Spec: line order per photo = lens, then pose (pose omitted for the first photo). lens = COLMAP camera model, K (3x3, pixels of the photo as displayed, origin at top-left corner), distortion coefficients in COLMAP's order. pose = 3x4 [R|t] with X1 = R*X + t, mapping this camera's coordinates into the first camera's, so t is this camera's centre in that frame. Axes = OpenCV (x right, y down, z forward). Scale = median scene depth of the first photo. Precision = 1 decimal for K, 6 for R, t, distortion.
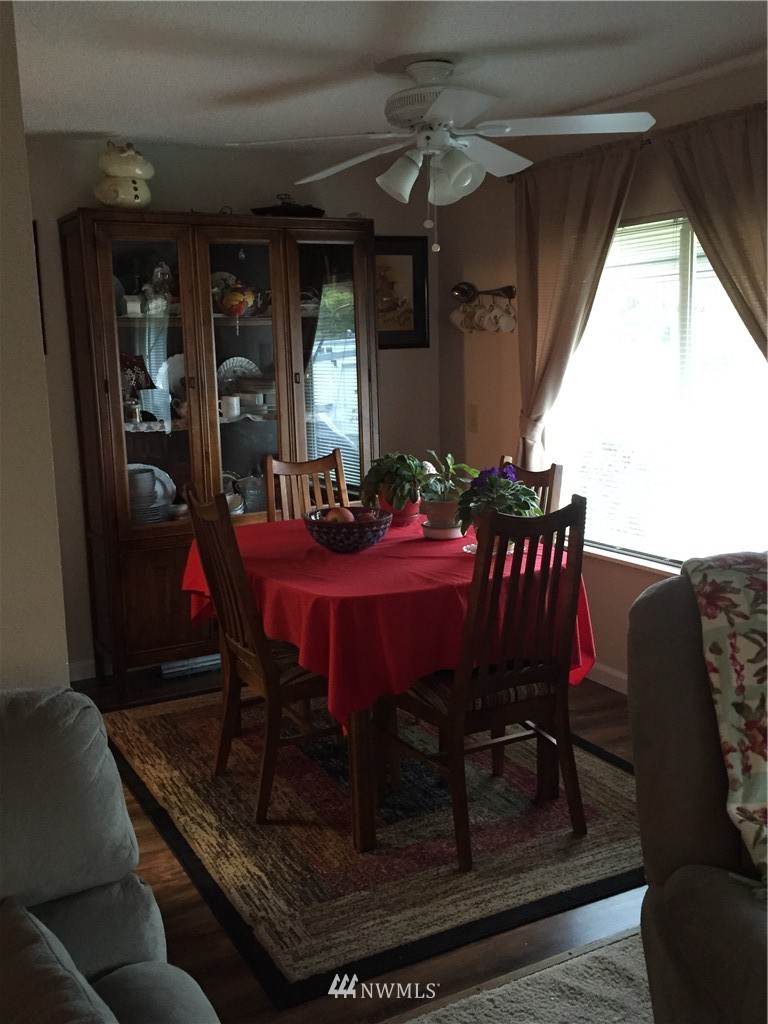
lens RADIAL K [[1021.1, 0, 385.0], [0, 1021.1, 512.9], [0, 0, 1]] dist [0.012878, 0.000000]
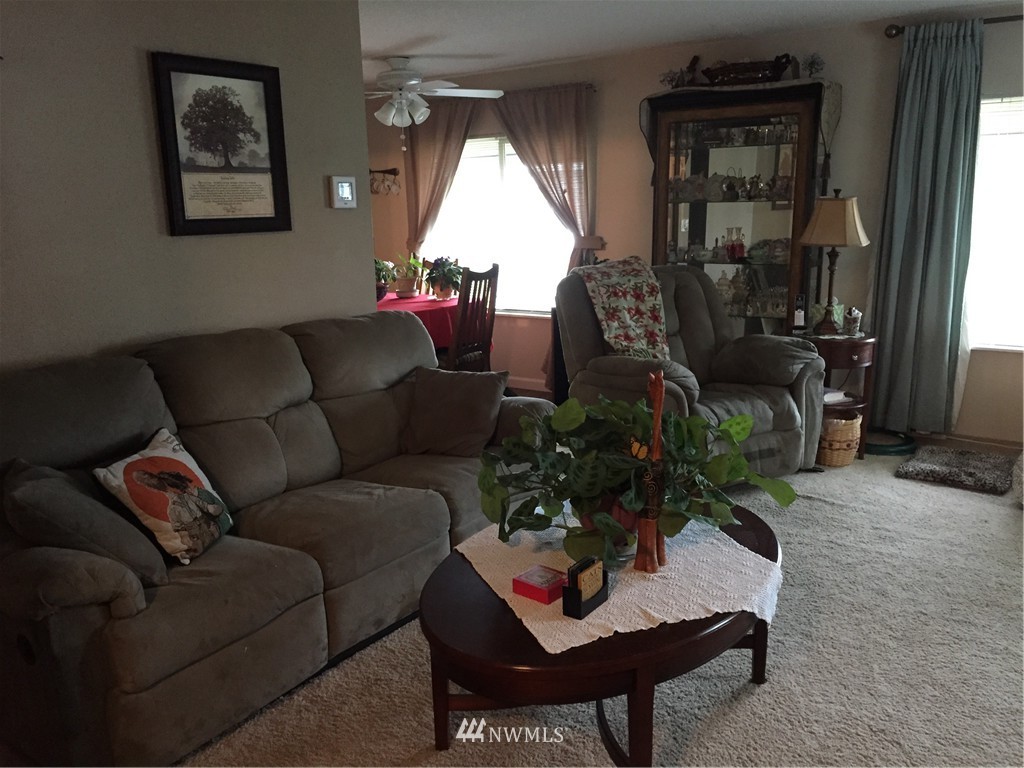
lens RADIAL K [[859.1, 0, 510.4], [0, 859.1, 384.5], [0, 0, 1]] dist [-0.007510, -0.007470]
pose [[0.903281, -0.100741, 0.417055, -0.529395], [0.086880, 0.994853, 0.052142, 0.135045], [-0.420162, -0.010865, 0.907384, -0.651536]]
